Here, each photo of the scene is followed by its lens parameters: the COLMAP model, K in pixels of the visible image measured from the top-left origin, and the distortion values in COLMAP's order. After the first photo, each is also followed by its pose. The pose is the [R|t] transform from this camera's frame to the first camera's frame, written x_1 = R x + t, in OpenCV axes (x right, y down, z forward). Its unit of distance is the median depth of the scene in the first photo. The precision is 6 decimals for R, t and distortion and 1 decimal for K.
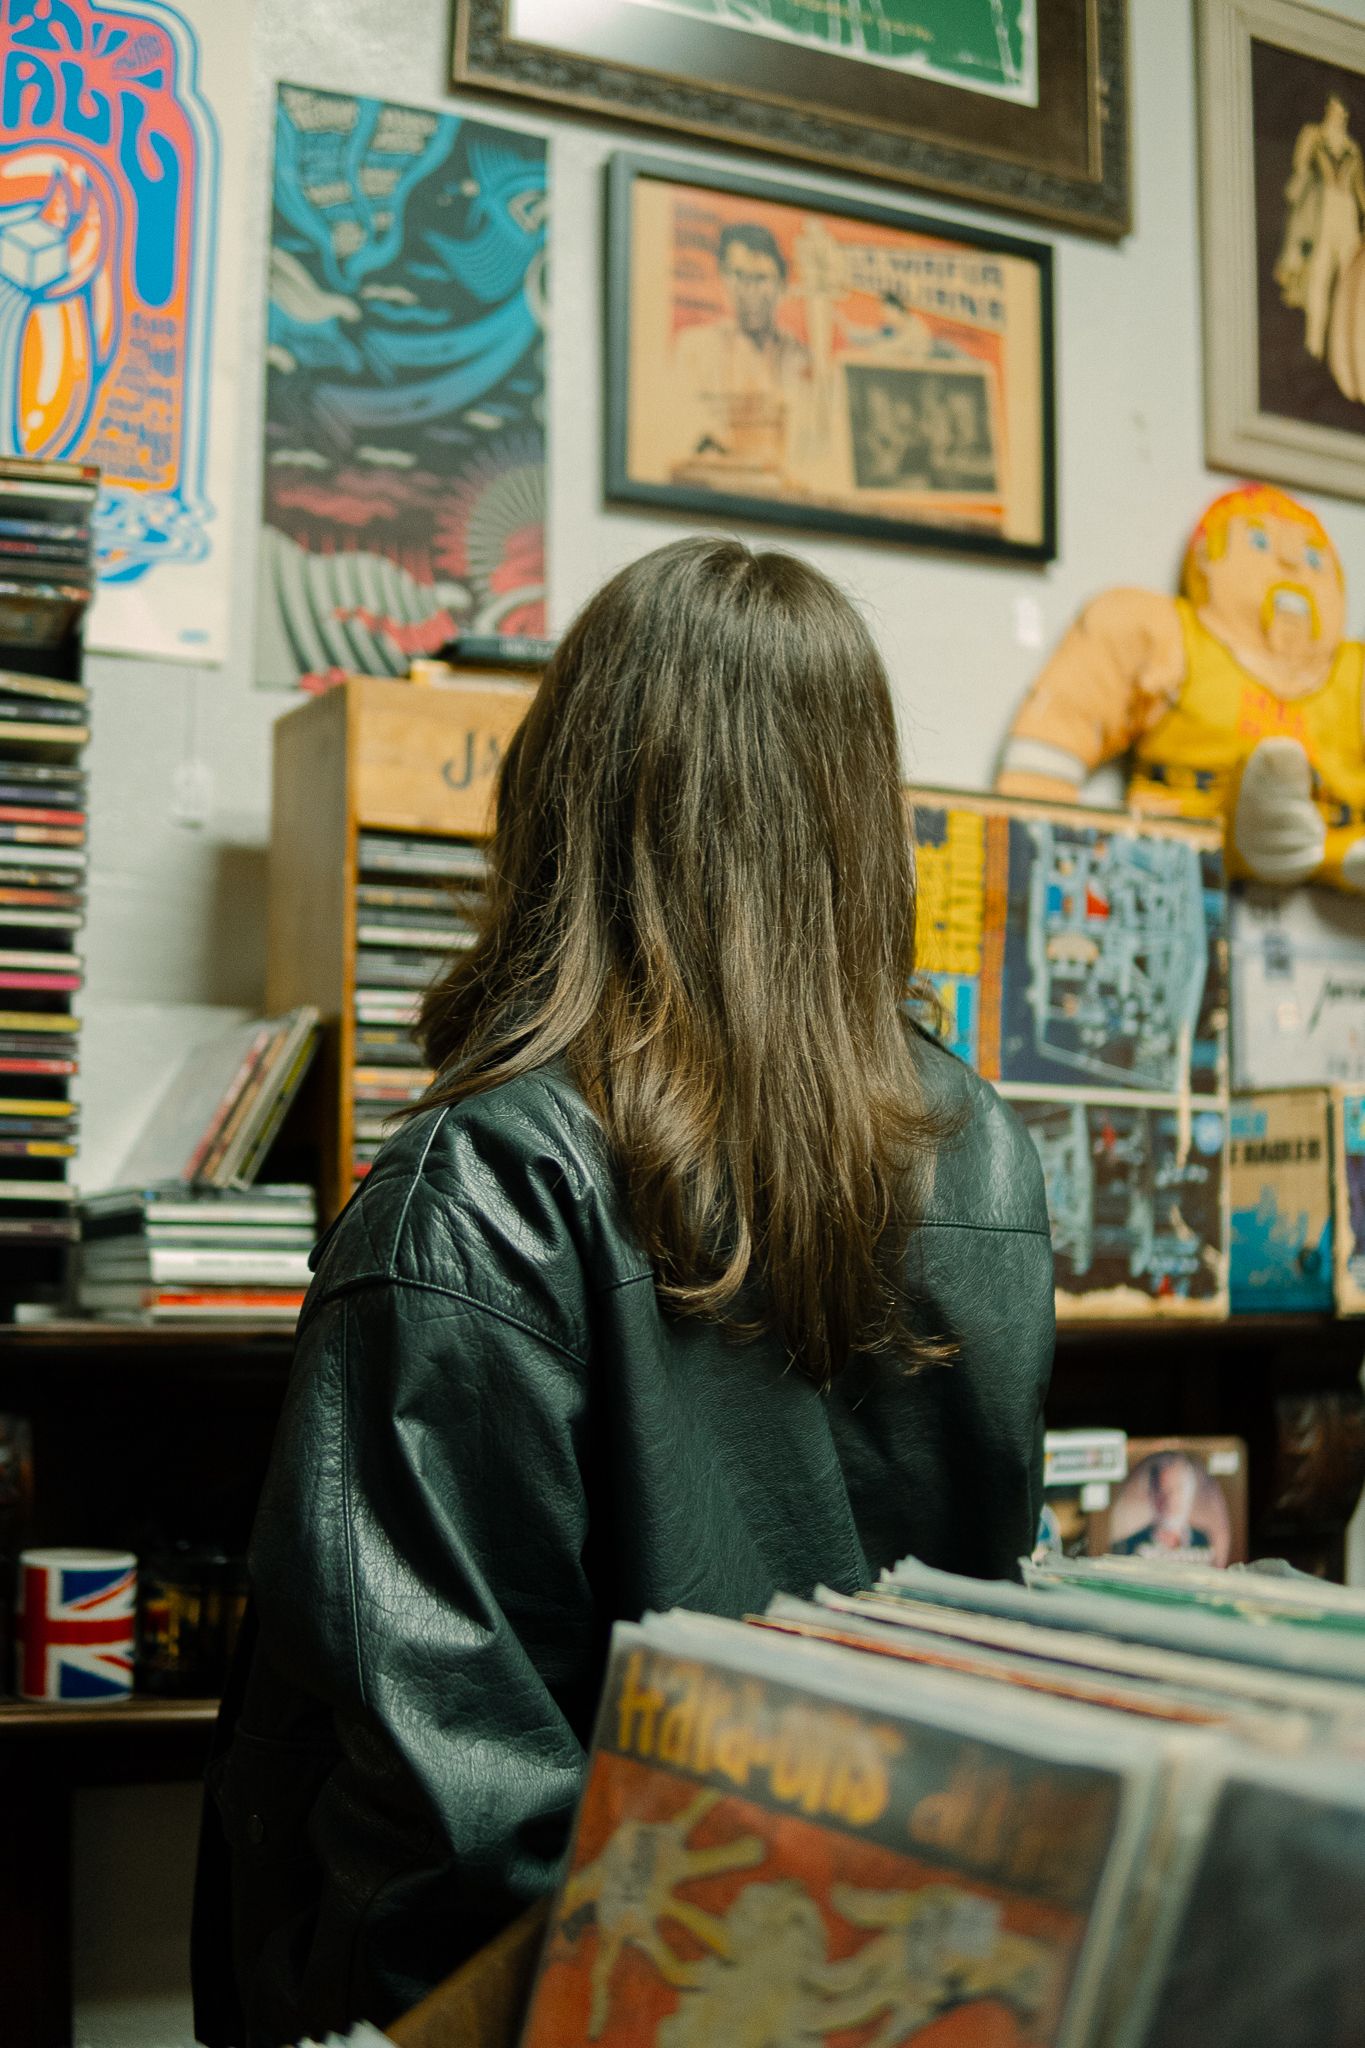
lens RADIAL K [[2702.6, 0, 683.1], [0, 2702.6, 1024.9], [0, 0, 1]] dist [-0.204577, 0.000000]
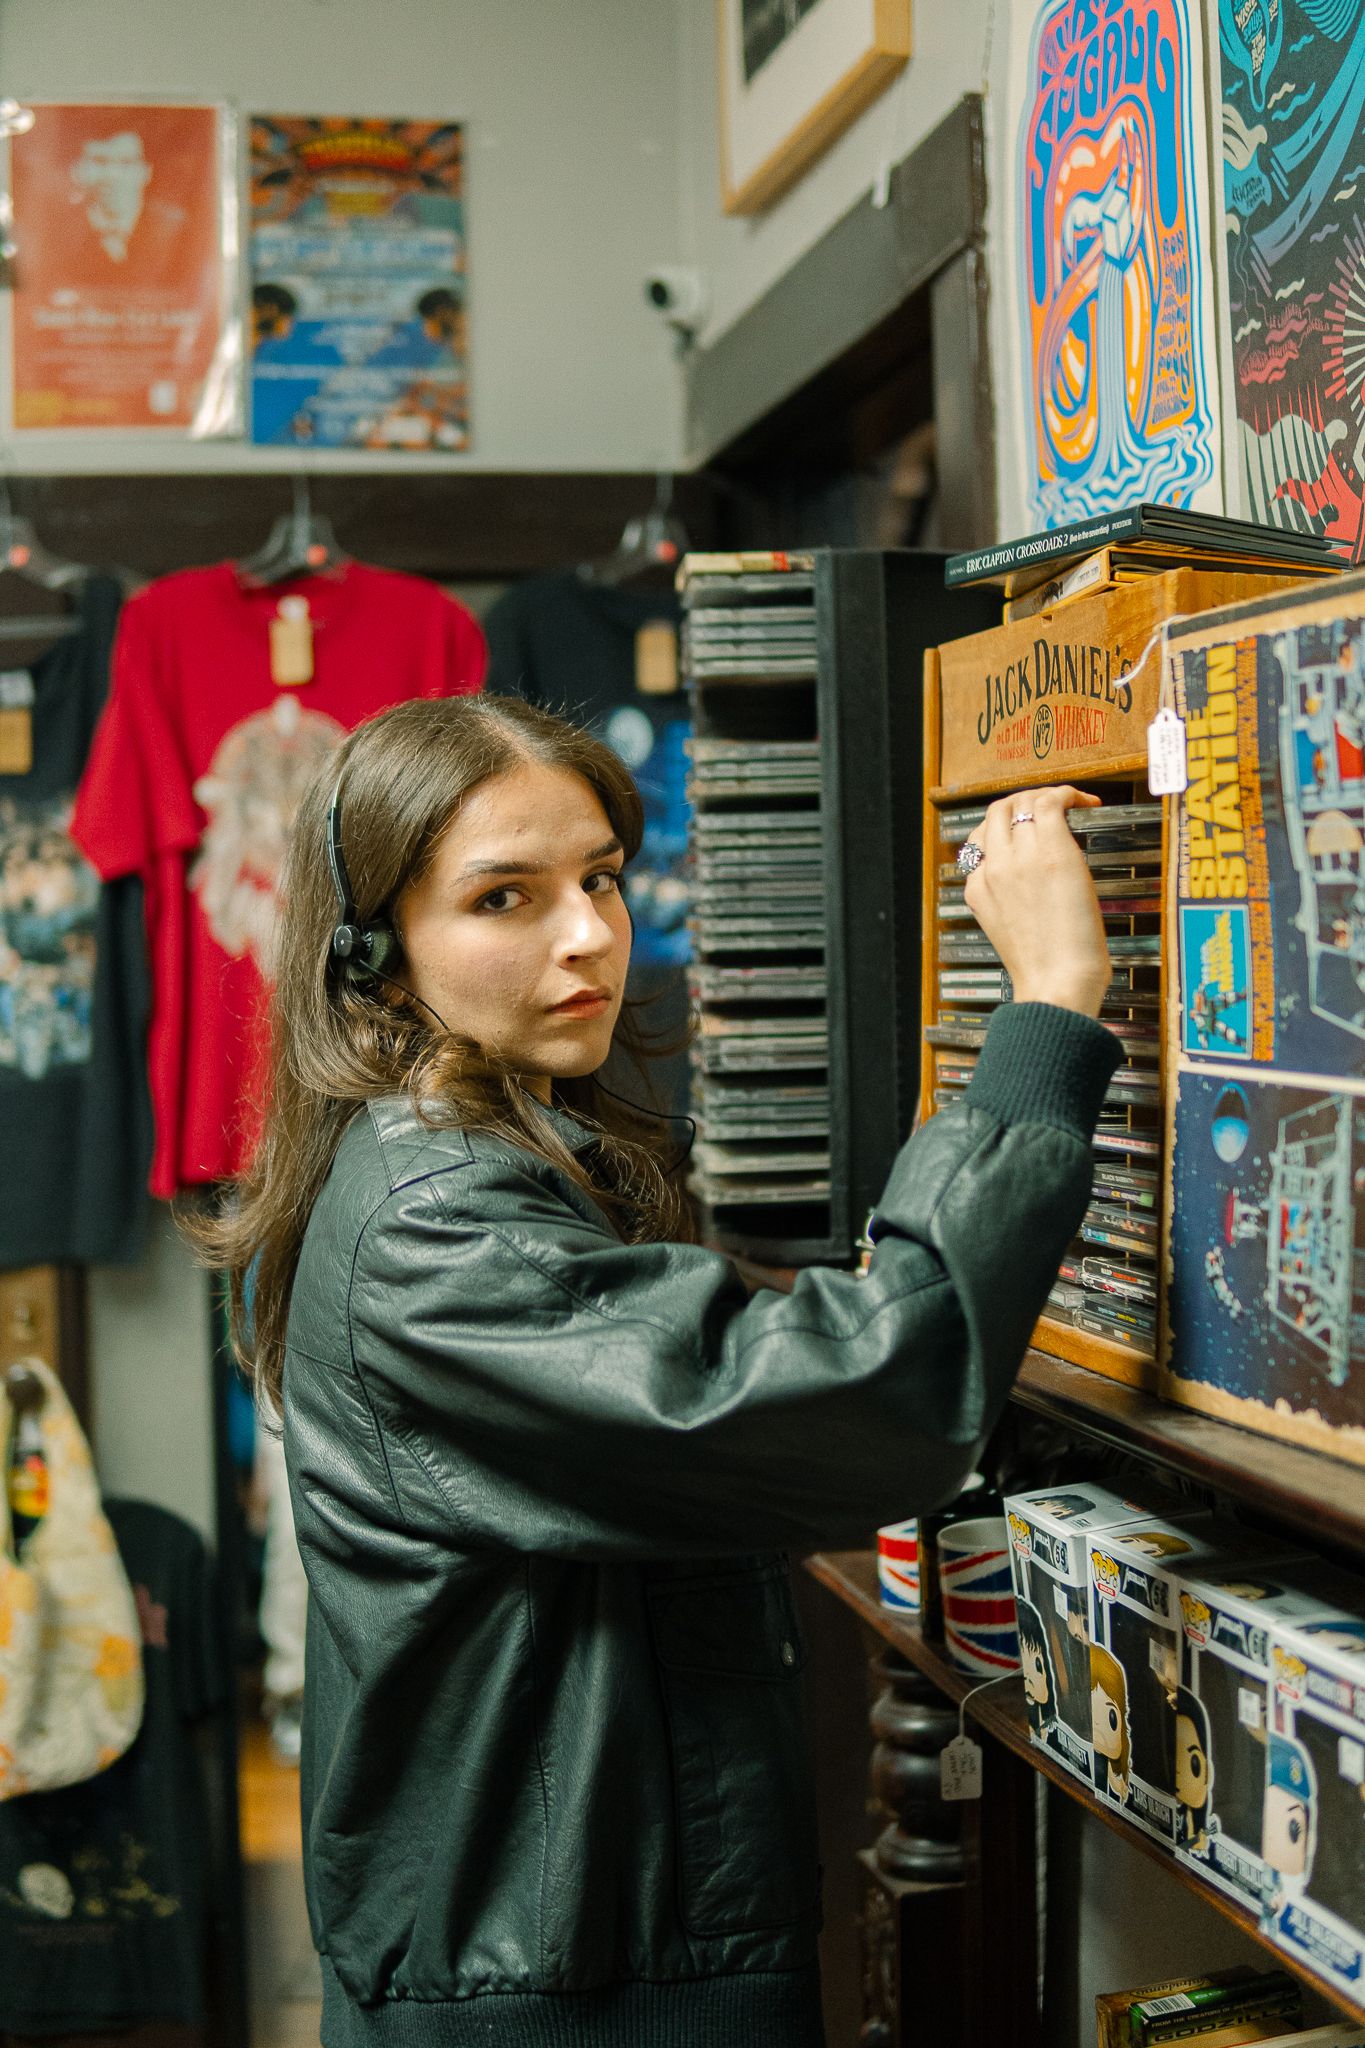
lens RADIAL K [[2702.6, 0, 685.8], [0, 2702.6, 1025.9], [0, 0, 1]] dist [-0.204577, 0.000000]
pose [[-0.259692, 0.025218, -0.965362, 0.747343], [0.101415, 0.994843, -0.001294, -0.000793], [0.960351, -0.098239, -0.260911, 1.018164]]
